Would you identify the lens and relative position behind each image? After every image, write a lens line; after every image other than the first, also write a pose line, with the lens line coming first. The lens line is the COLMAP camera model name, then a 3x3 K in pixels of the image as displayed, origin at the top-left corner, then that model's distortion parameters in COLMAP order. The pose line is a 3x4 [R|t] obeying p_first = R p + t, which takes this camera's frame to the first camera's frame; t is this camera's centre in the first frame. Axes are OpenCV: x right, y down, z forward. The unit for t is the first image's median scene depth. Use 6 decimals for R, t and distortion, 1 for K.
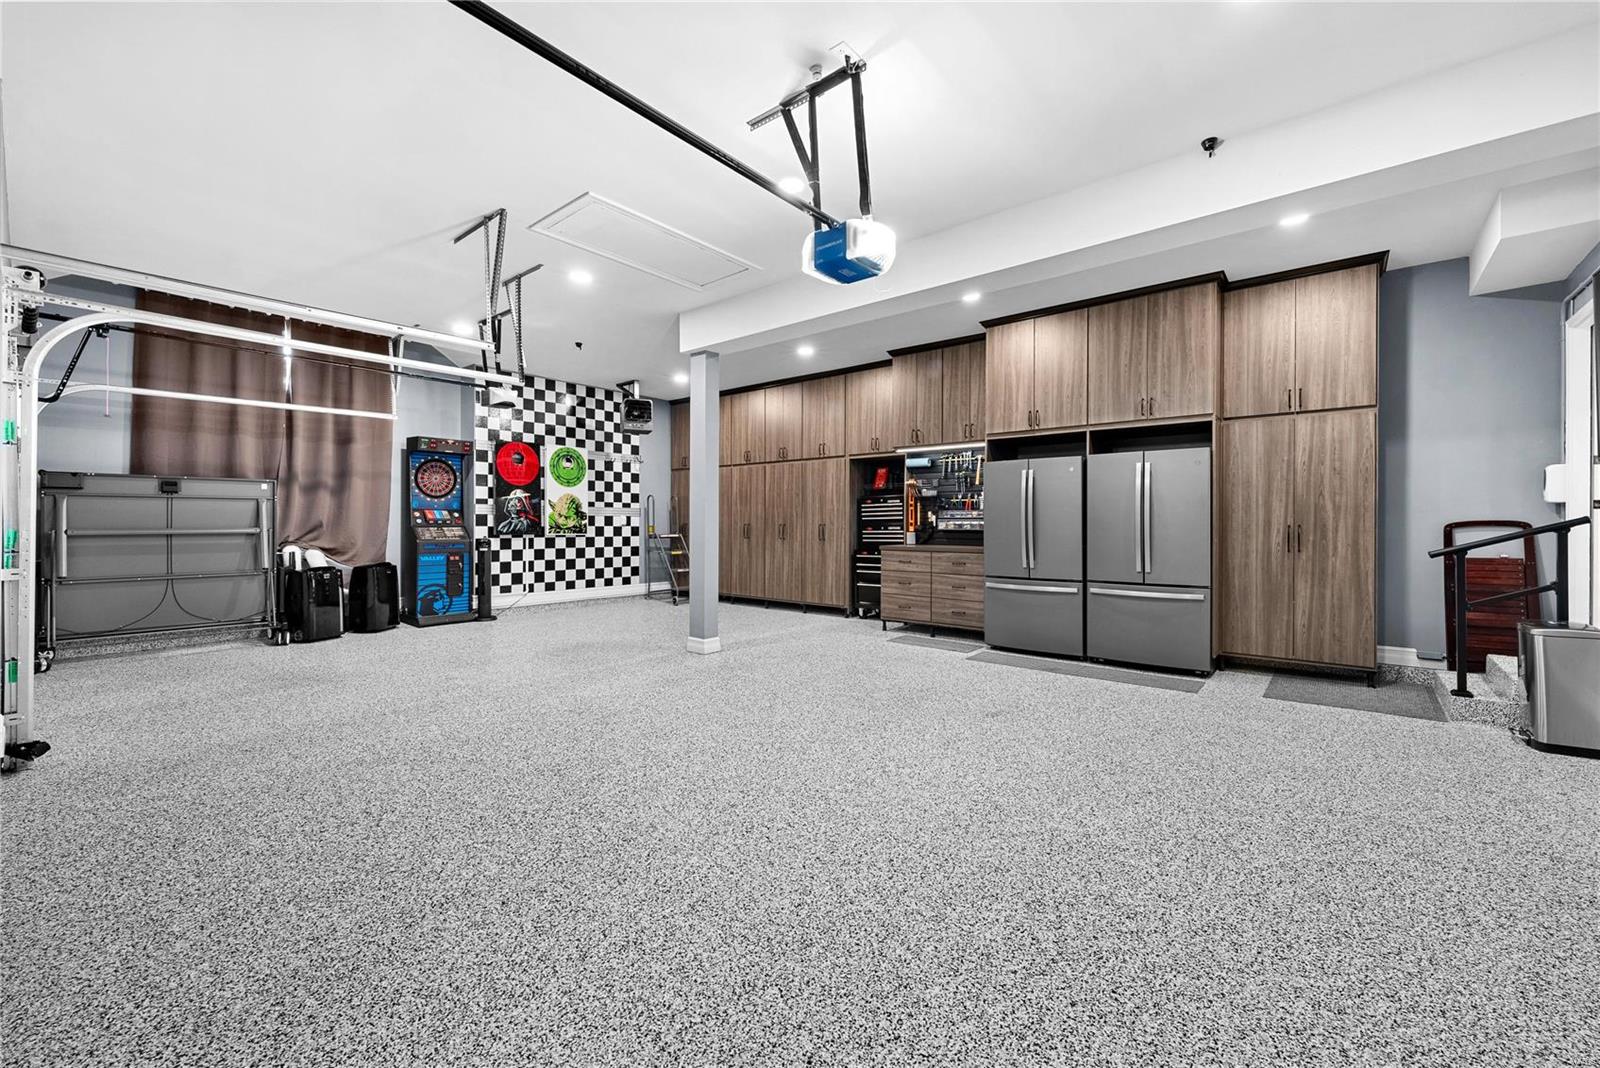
lens RADIAL K [[654.6, 0, 800.0], [0, 654.6, 534.0], [0, 0, 1]] dist [-0.000283, -0.000055]
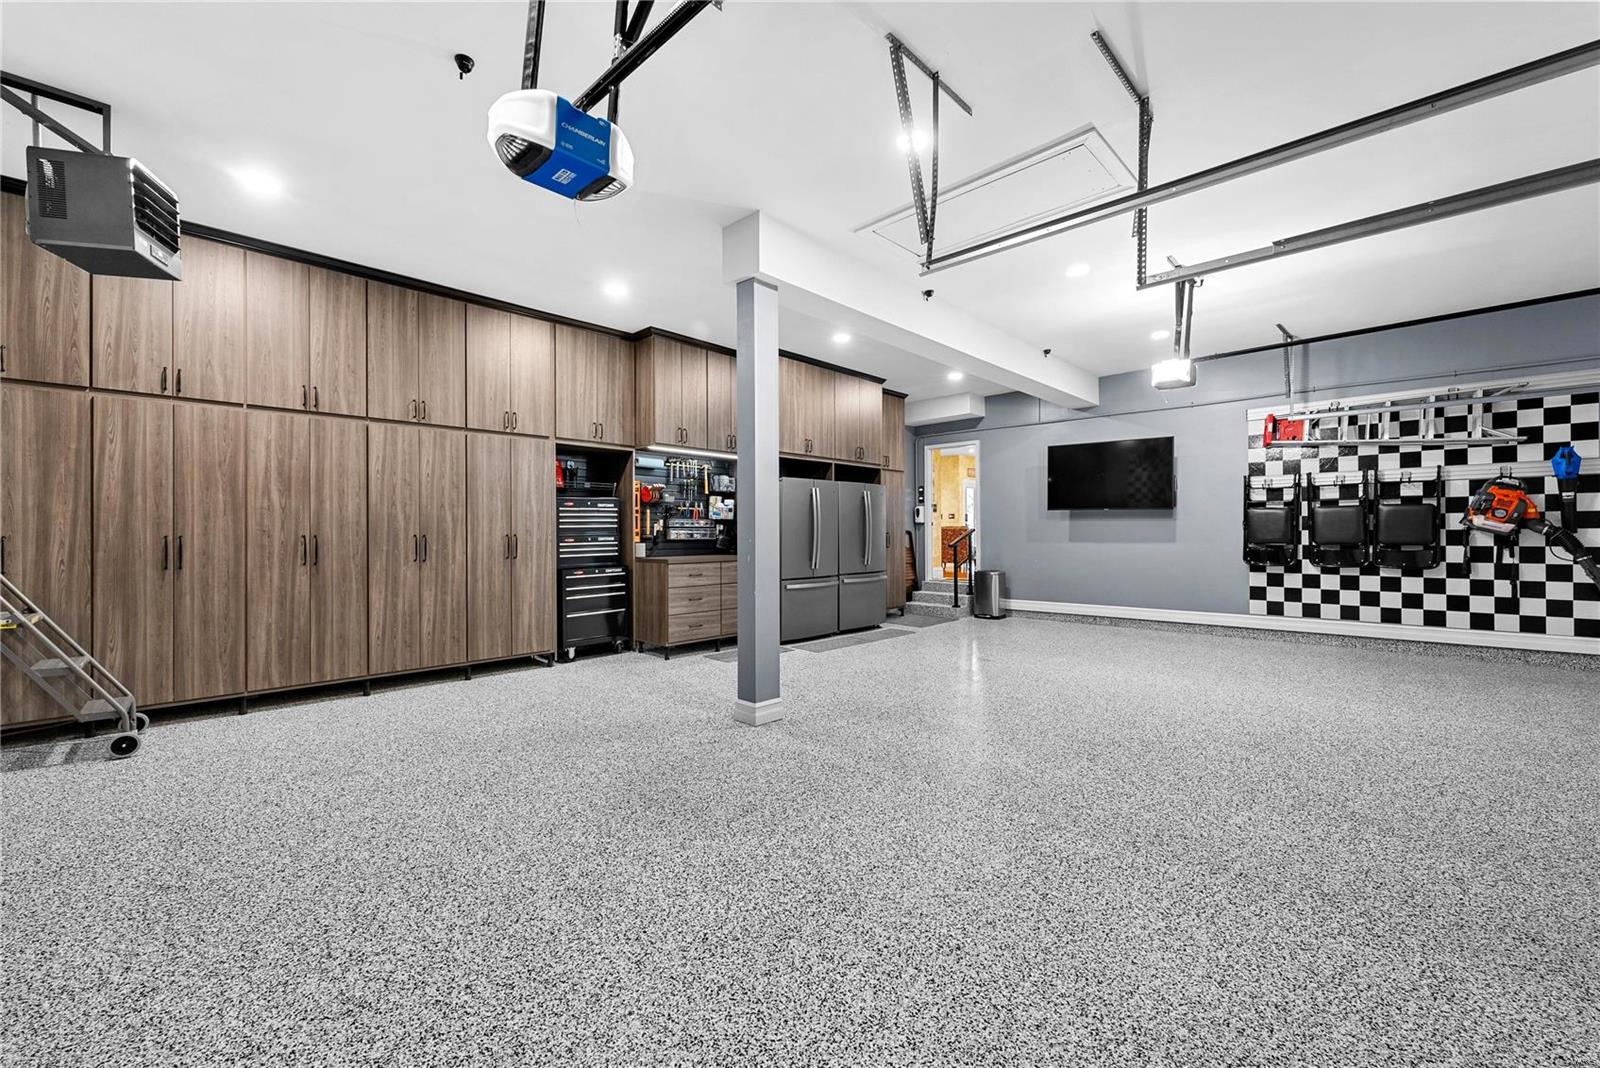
lens RADIAL K [[654.6, 0, 800.0], [0, 654.6, 534.0], [0, 0, 1]] dist [-0.000283, -0.000055]
pose [[0.051367, -0.001730, 0.998678, -0.704865], [0.019715, 0.999805, 0.000718, -0.011551], [-0.998485, 0.019652, 0.051391, 0.781846]]
